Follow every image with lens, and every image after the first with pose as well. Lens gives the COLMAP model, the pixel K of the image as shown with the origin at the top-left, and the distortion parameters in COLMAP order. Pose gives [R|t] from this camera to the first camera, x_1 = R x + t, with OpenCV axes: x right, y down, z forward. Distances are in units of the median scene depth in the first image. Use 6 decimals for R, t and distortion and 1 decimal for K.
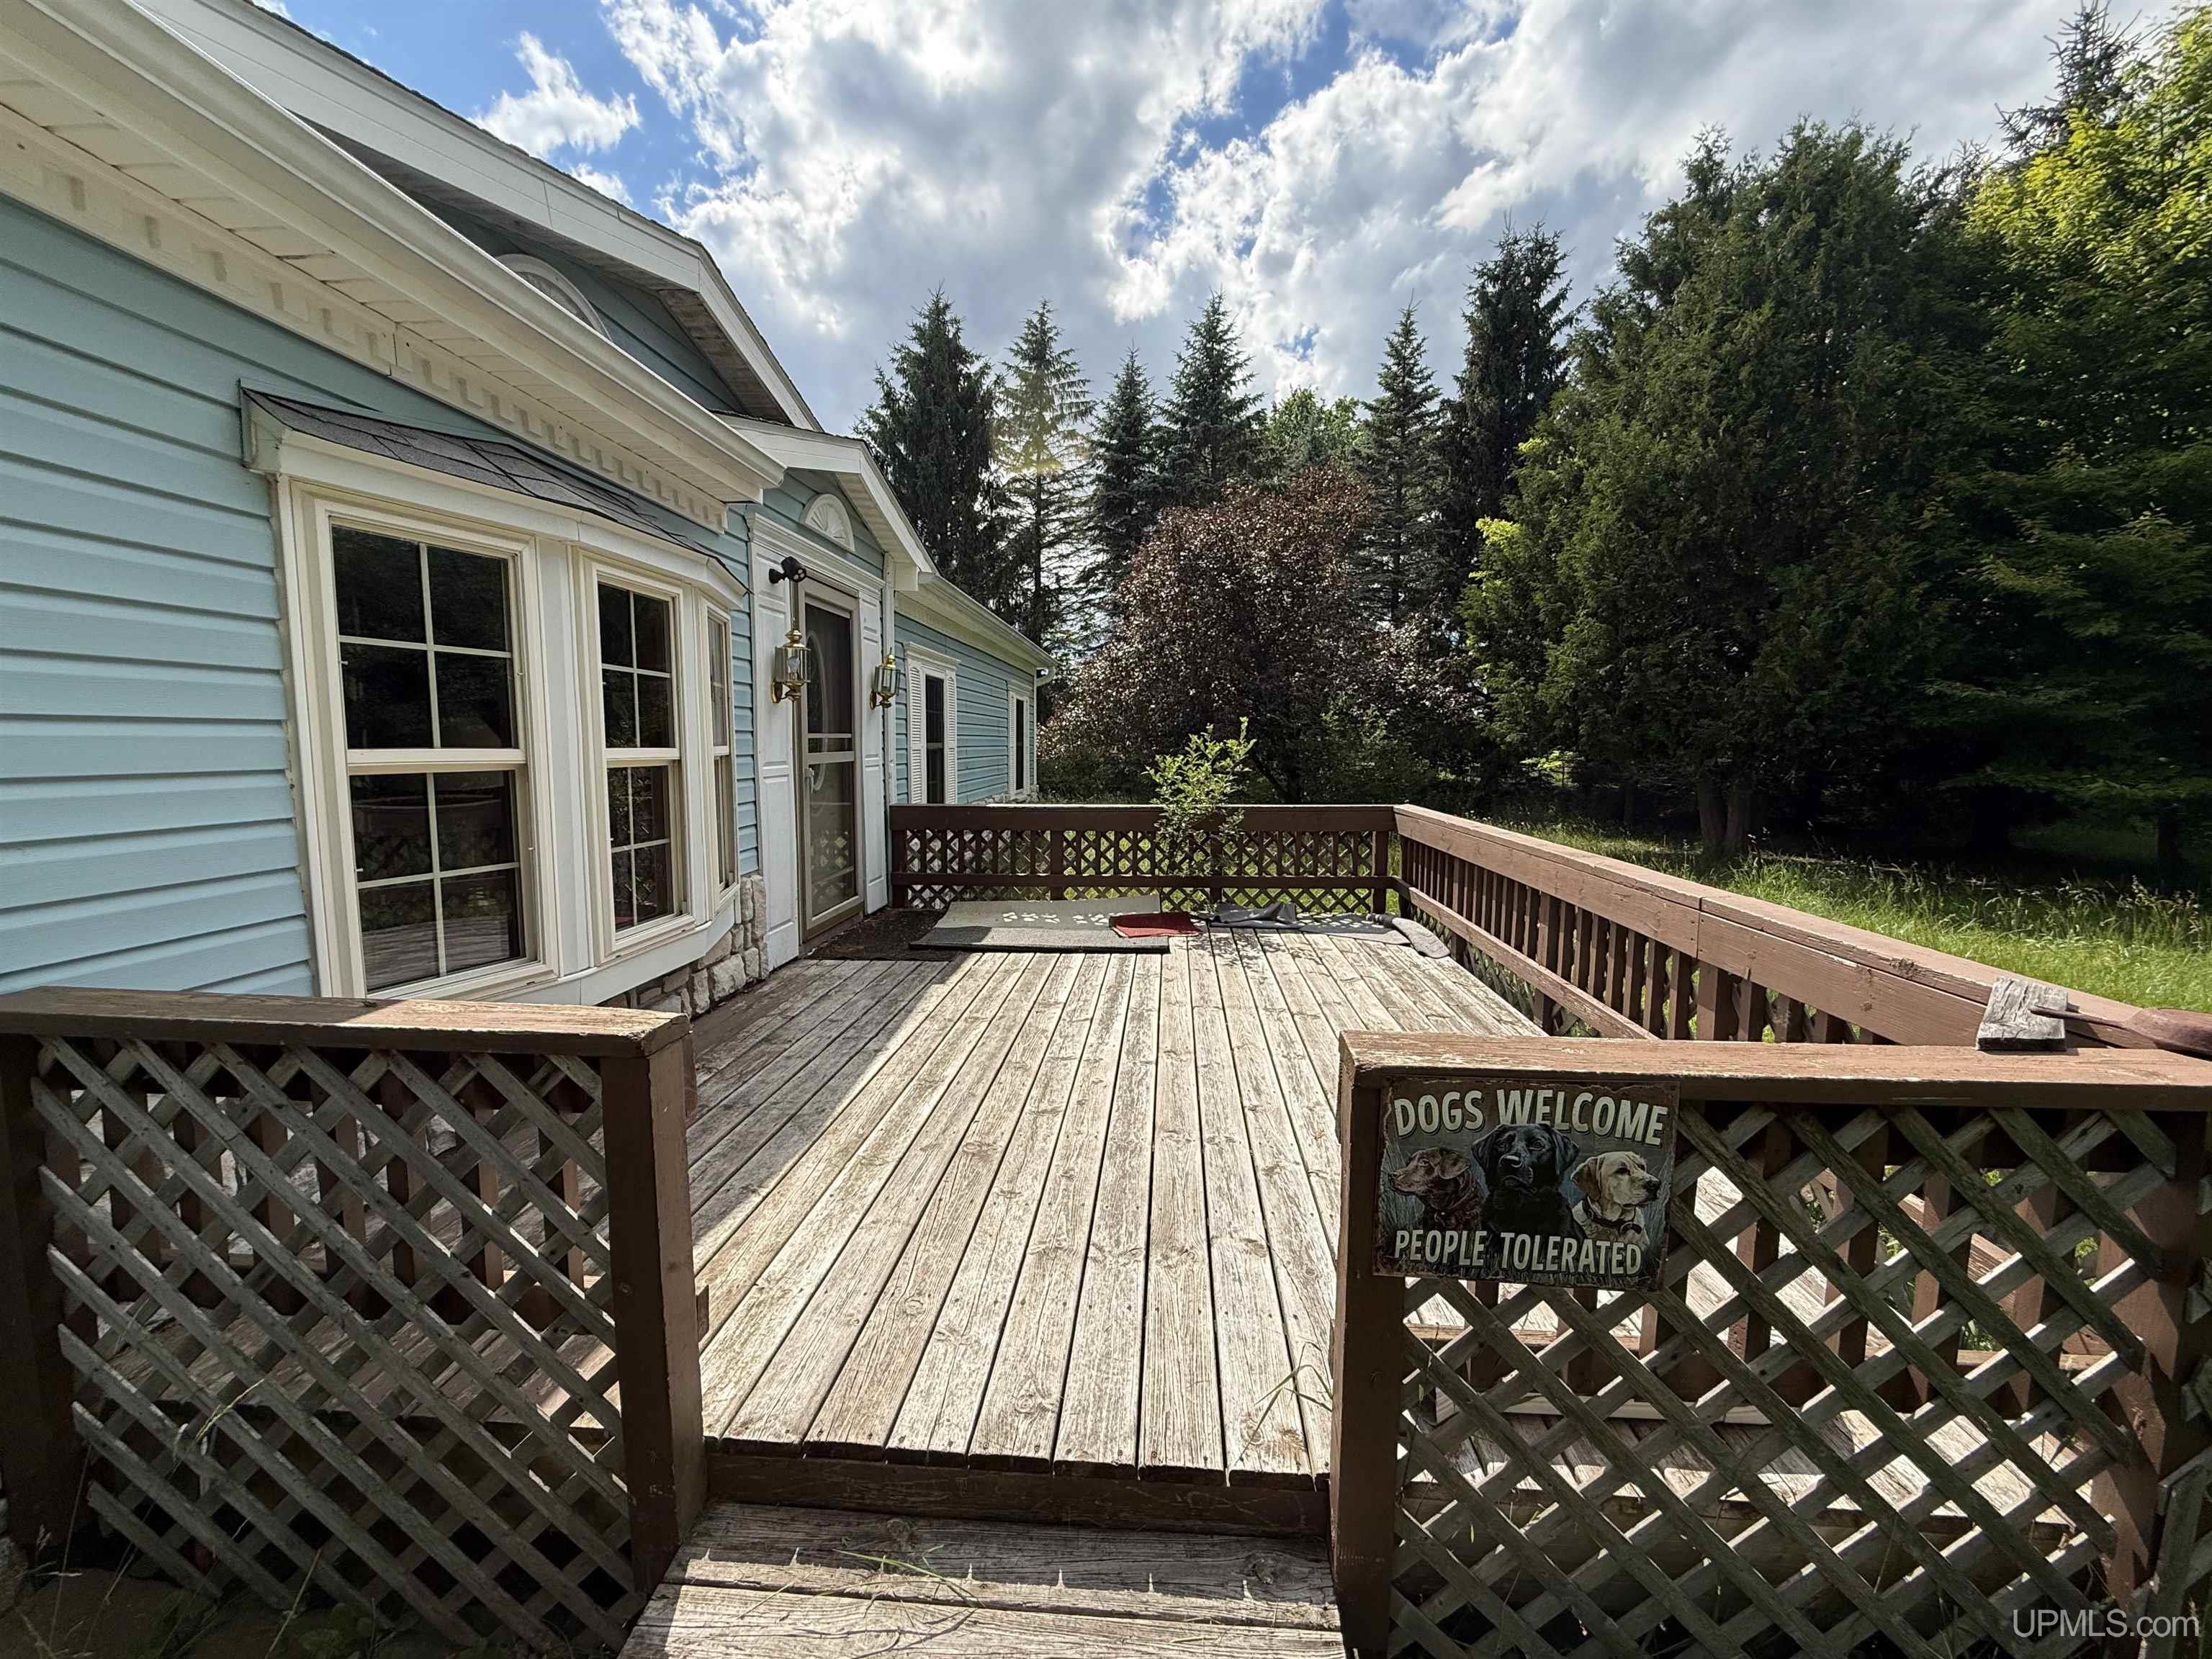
lens RADIAL K [[874.9, 0, 1110.0], [0, 874.9, 825.0], [0, 0, 1]] dist [-0.000031, 0.000062]
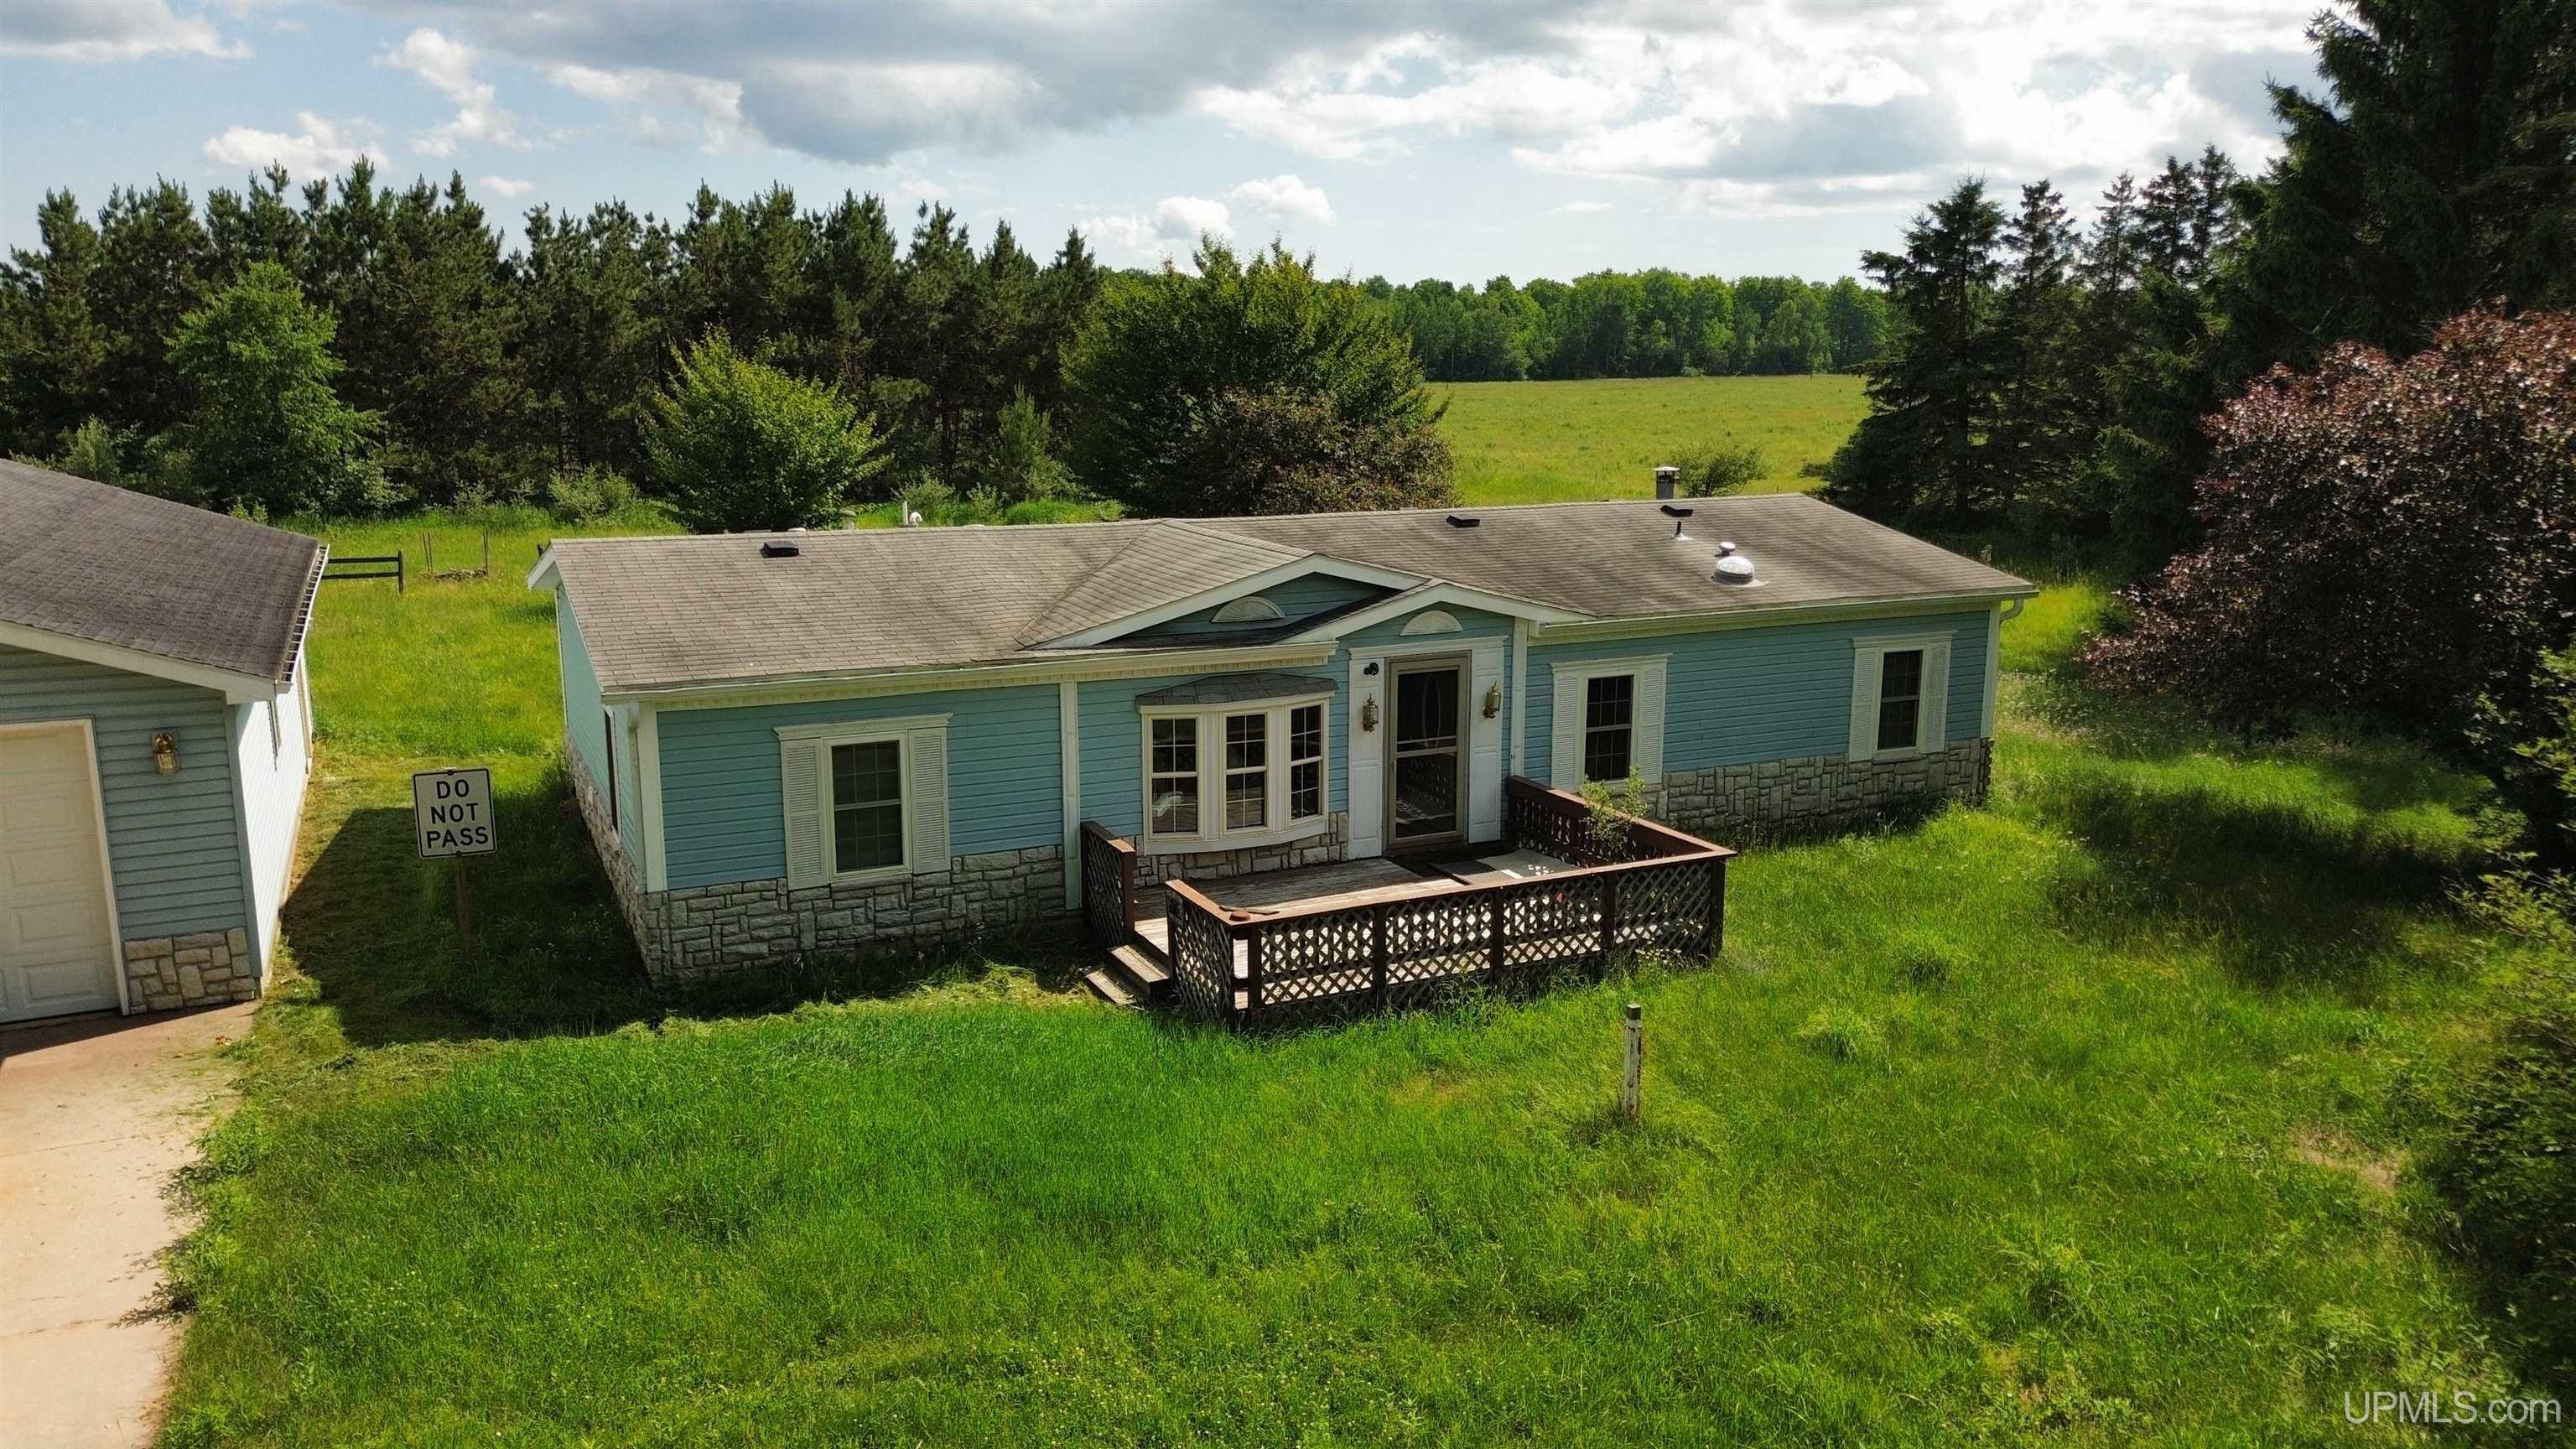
lens RADIAL K [[1821.1, 0, 1294.0], [0, 1821.1, 725.1], [0, 0, 1]] dist [0.075505, -0.081314]
pose [[0.496459, 0.165340, -0.852168, 2.248630], [-0.083726, 0.986236, 0.142575, -0.531835], [0.864013, 0.000566, 0.503469, -0.912660]]
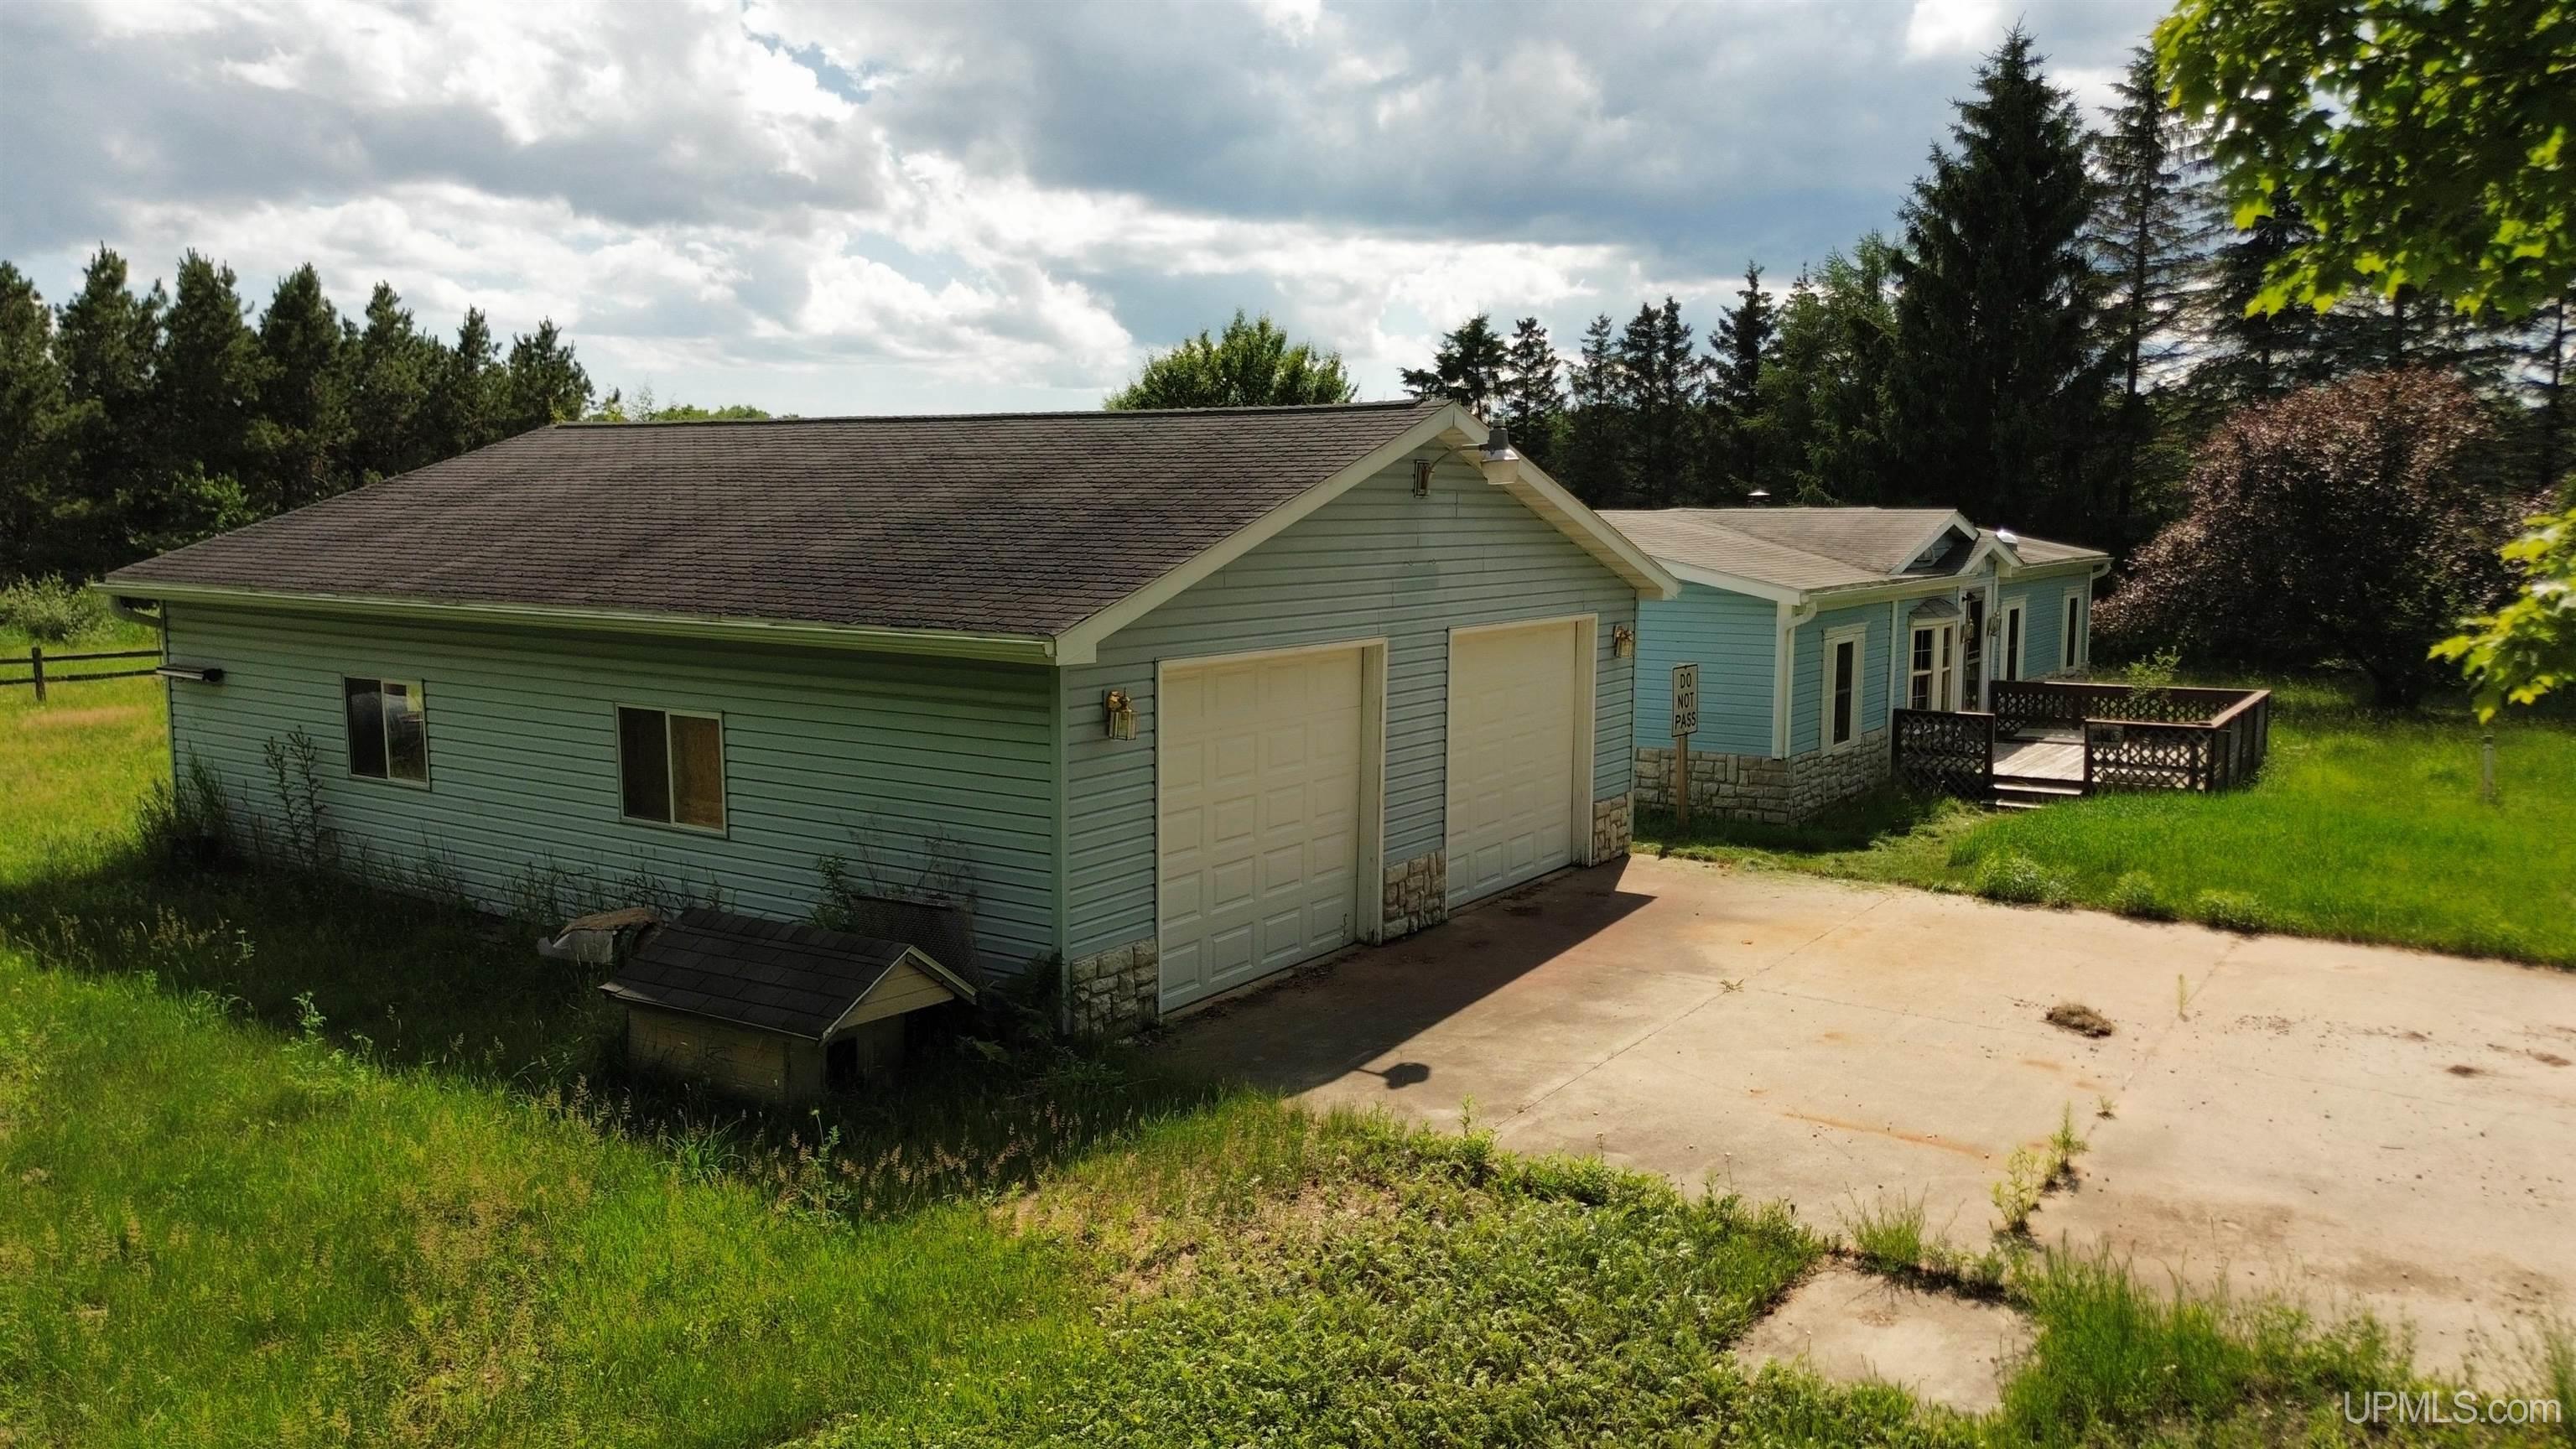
lens RADIAL K [[1835.0, 0, 1294.7], [0, 1835.0, 718.2], [0, 0, 1]] dist [0.068527, -0.076603]
pose [[0.864668, 0.051899, -0.499655, 0.525677], [-0.044077, 0.998651, 0.027453, 0.020013], [0.500406, -0.001714, 0.865789, -3.674774]]
